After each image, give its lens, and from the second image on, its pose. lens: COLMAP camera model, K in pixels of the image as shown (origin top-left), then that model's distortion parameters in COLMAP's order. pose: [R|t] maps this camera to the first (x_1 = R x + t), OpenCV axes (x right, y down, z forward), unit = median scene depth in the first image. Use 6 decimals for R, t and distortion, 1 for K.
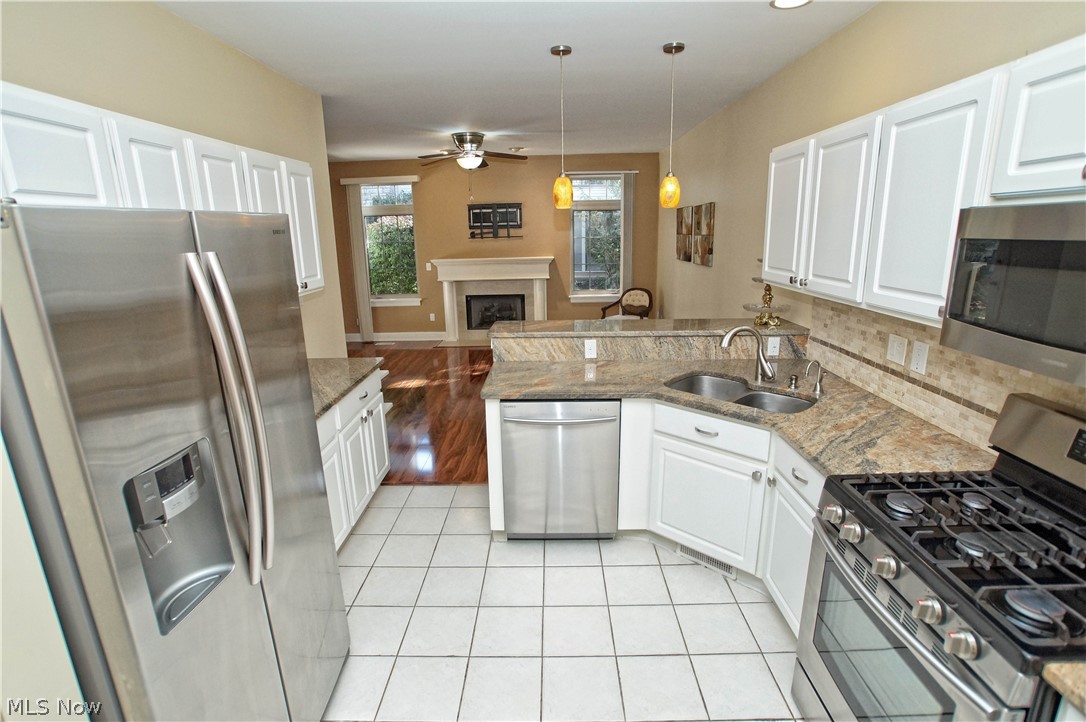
lens RADIAL K [[520.6, 0, 542.2], [0, 520.6, 370.7], [0, 0, 1]] dist [-0.059998, 0.020843]
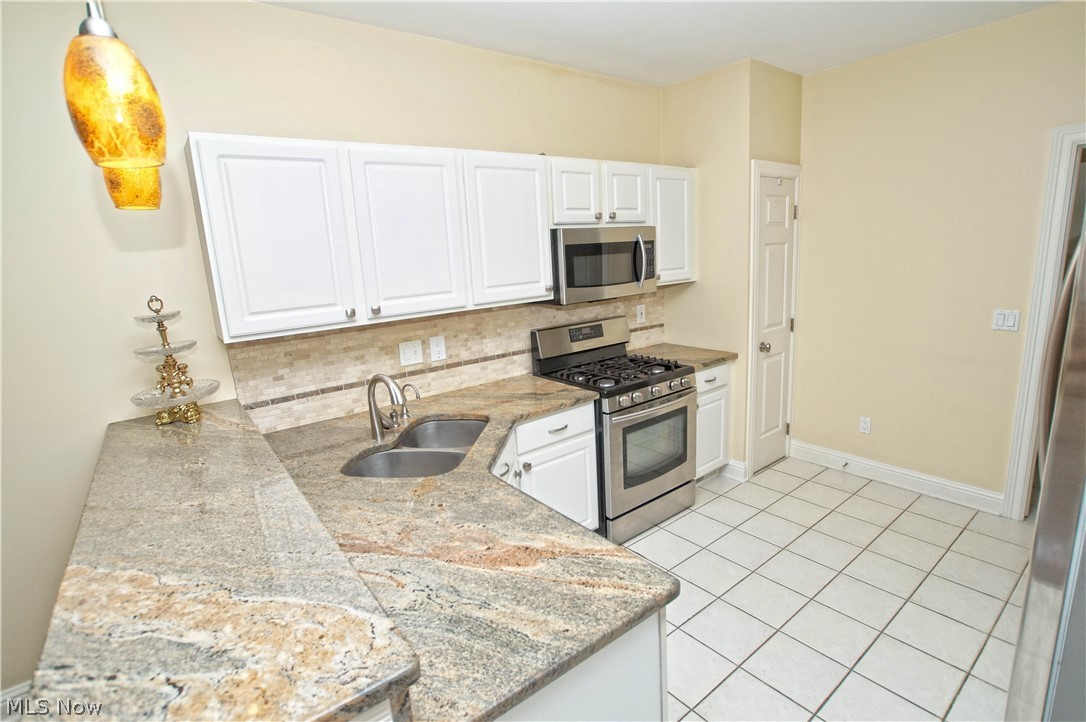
lens RADIAL K [[520.6, 0, 542.2], [0, 520.6, 370.7], [0, 0, 1]] dist [-0.059998, 0.020843]
pose [[-0.622901, -0.119814, 0.773072, -0.409814], [0.271483, 0.893682, 0.357253, -0.353191], [-0.733684, 0.432408, -0.524148, 1.446451]]
